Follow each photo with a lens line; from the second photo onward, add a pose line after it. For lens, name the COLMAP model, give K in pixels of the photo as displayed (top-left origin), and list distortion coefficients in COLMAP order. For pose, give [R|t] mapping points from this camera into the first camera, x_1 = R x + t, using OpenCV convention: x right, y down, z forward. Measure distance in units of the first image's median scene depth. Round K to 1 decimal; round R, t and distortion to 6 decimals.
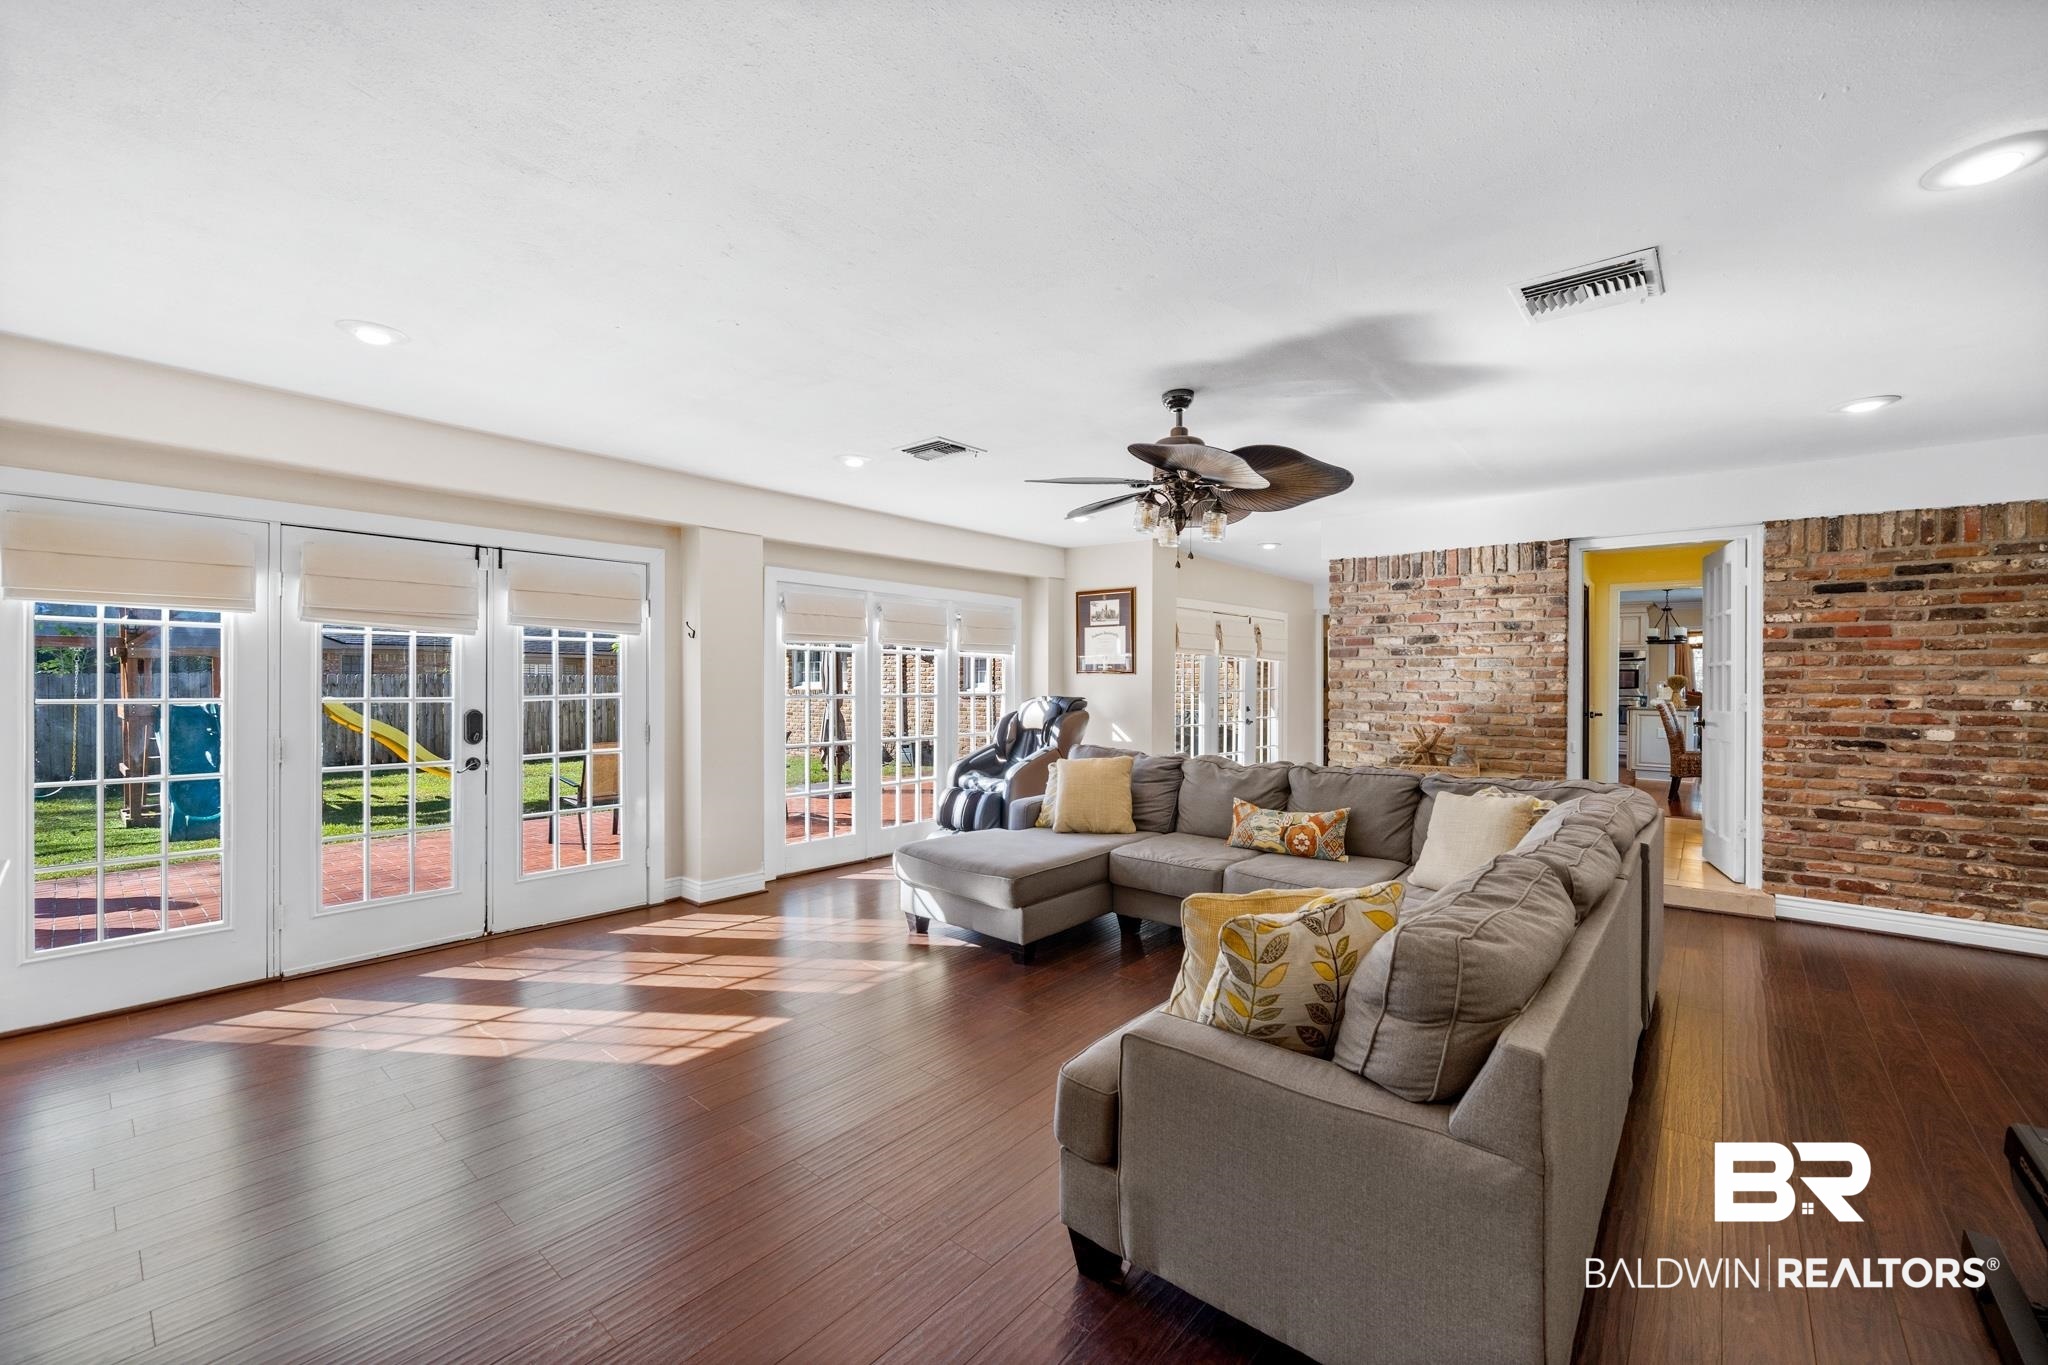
lens RADIAL K [[816.8, 0, 1017.5], [0, 816.8, 688.7], [0, 0, 1]] dist [-0.000769, -0.000409]
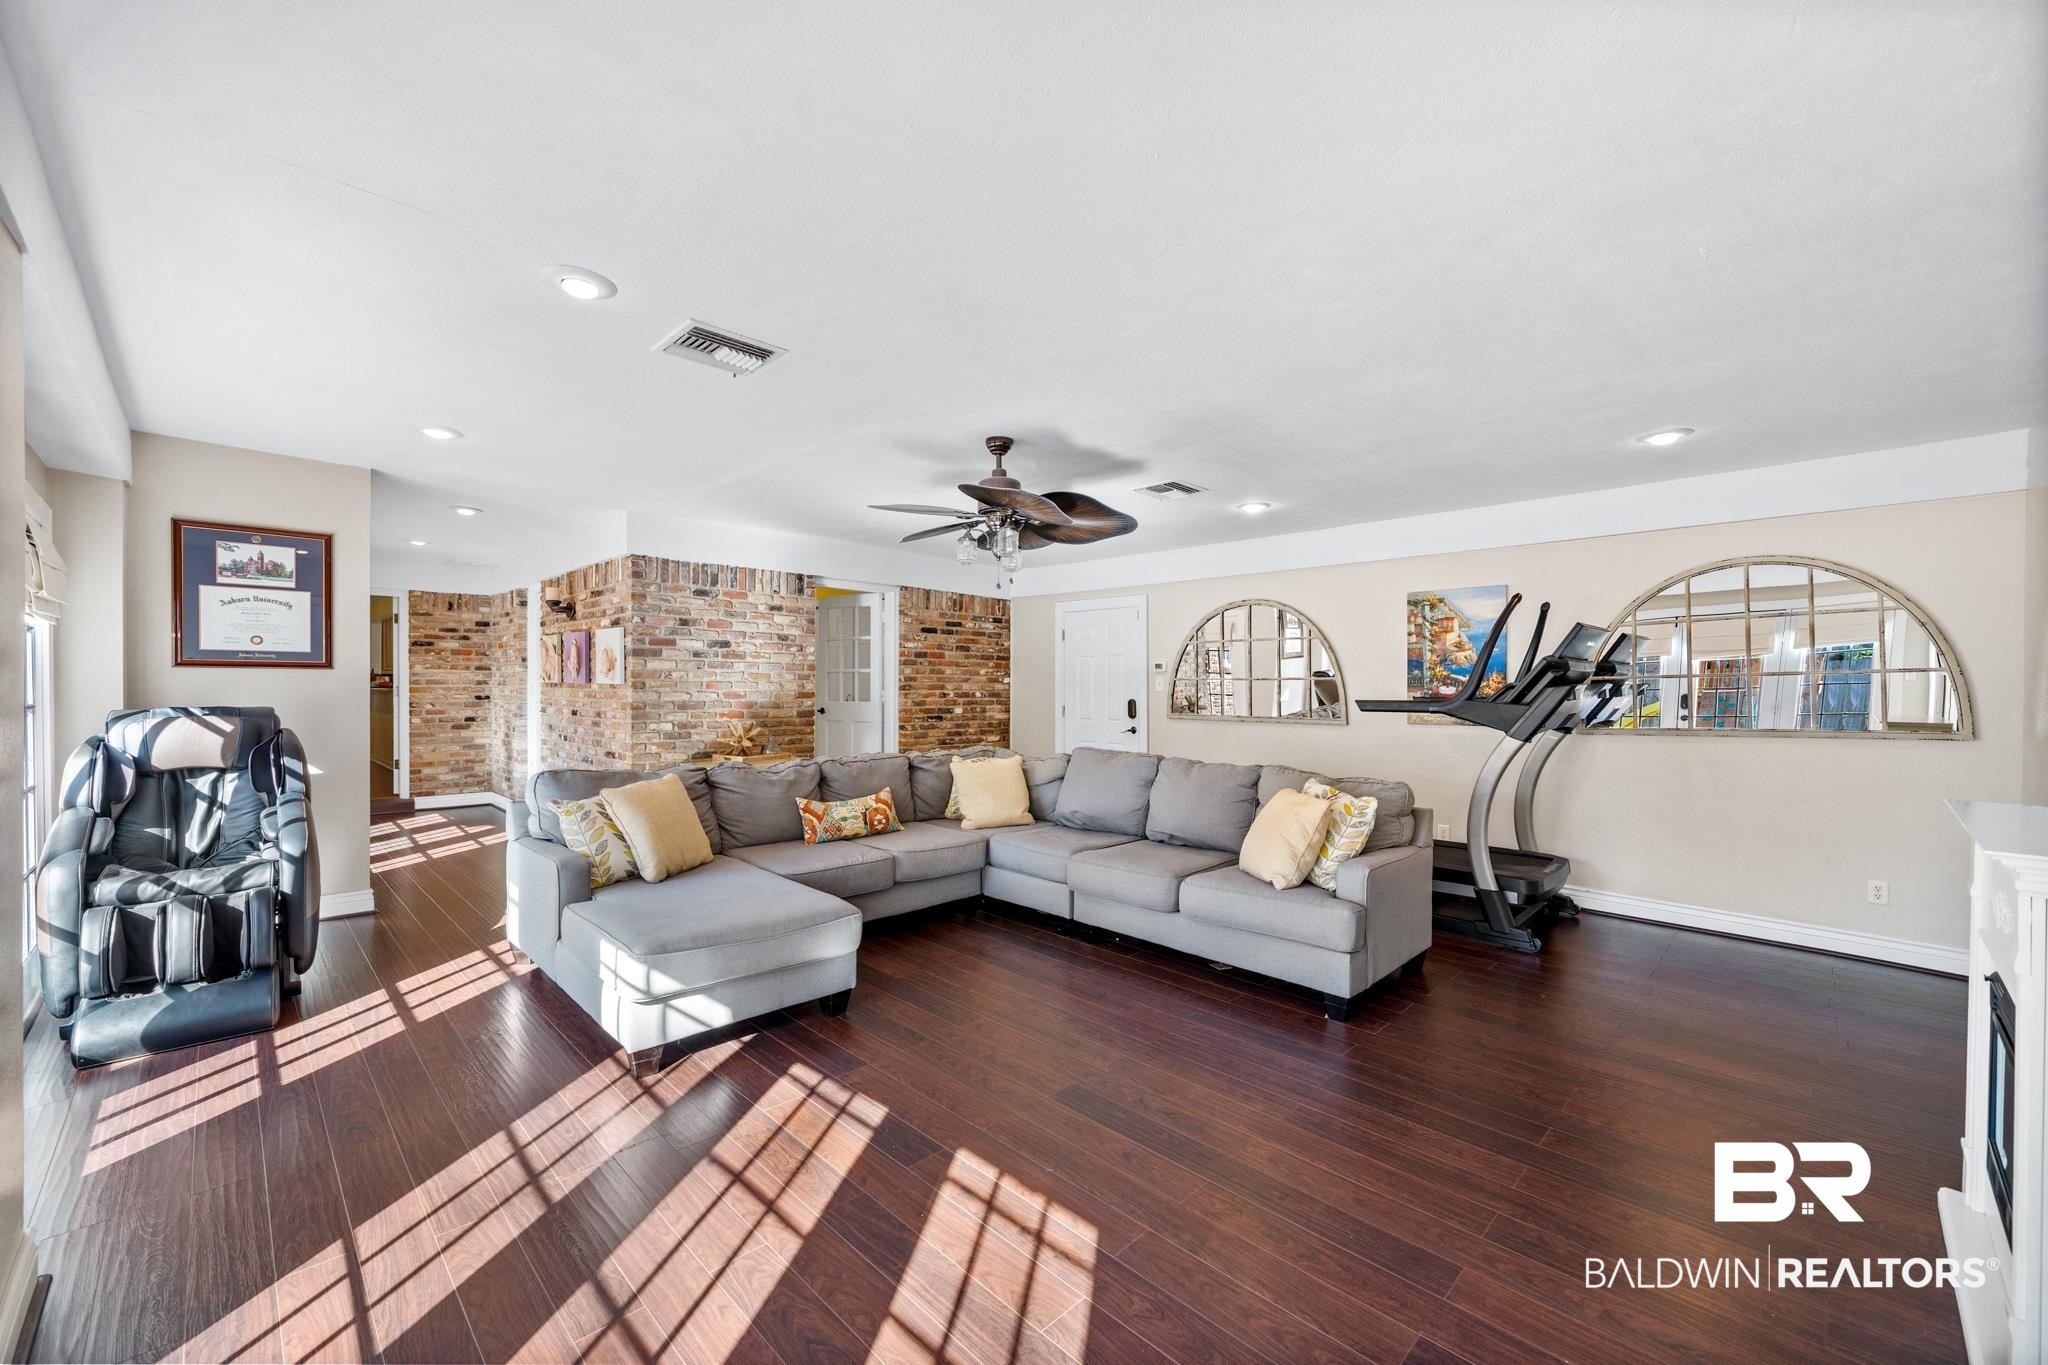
lens RADIAL K [[816.8, 0, 1017.5], [0, 816.8, 688.7], [0, 0, 1]] dist [-0.000769, -0.000409]
pose [[0.080404, -0.007741, 0.996732, -0.587662], [0.002883, 0.999967, 0.007534, -0.007100], [-0.996758, 0.002268, 0.080424, 0.525032]]
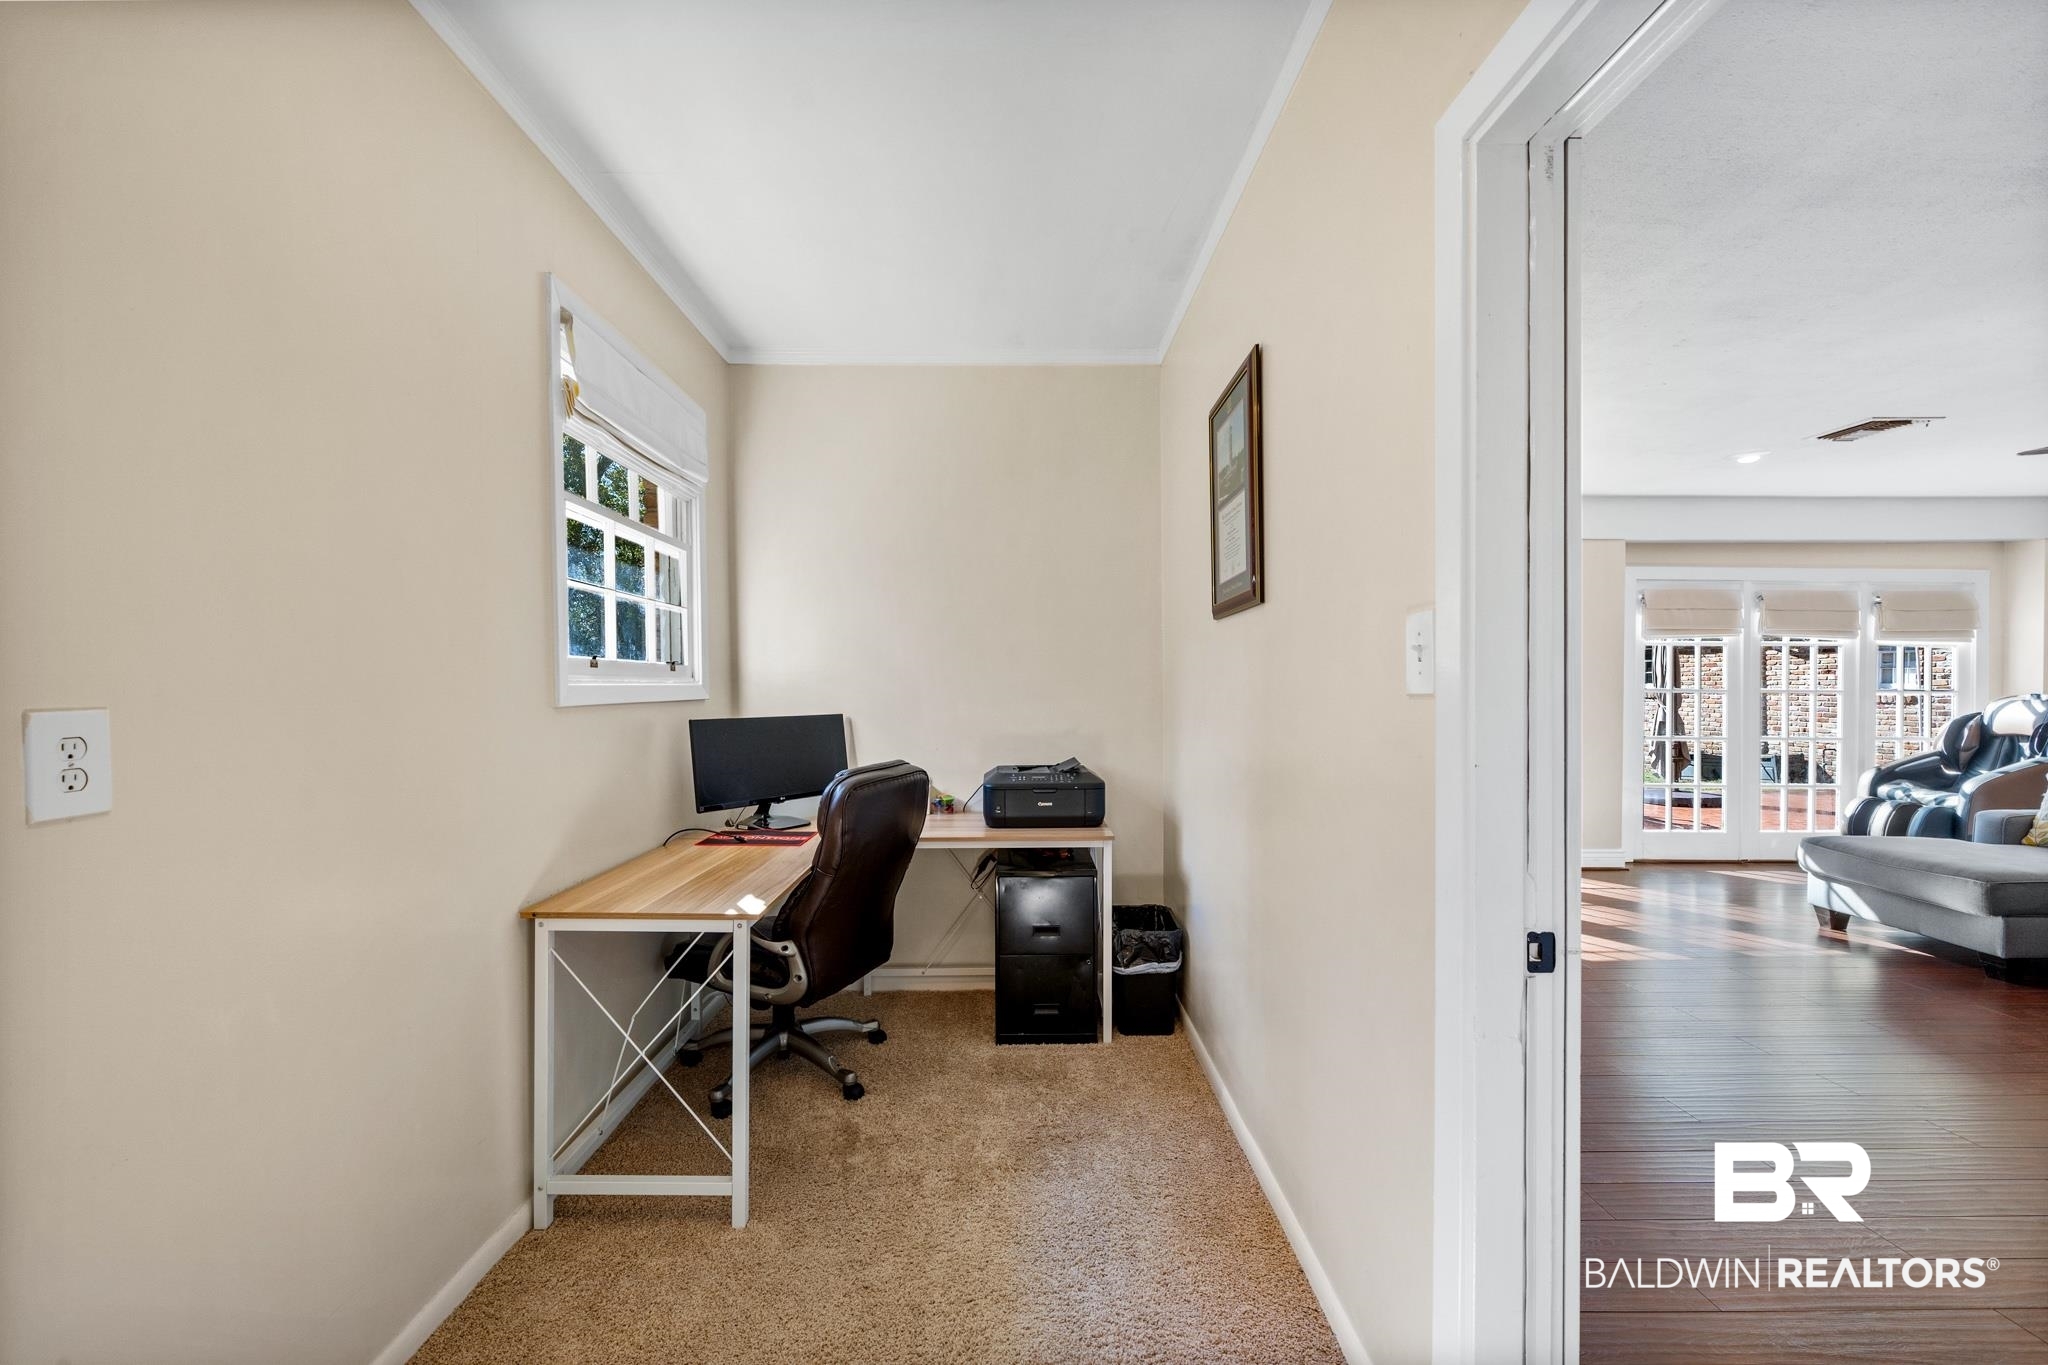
lens RADIAL K [[816.8, 0, 1017.5], [0, 816.8, 688.7], [0, 0, 1]] dist [-0.000769, -0.000409]
pose [[0.655303, 0.005060, -0.755349, -0.020227], [-0.009182, 0.999957, -0.001268, 0.018254], [0.755310, 0.007766, 0.655322, -0.289543]]
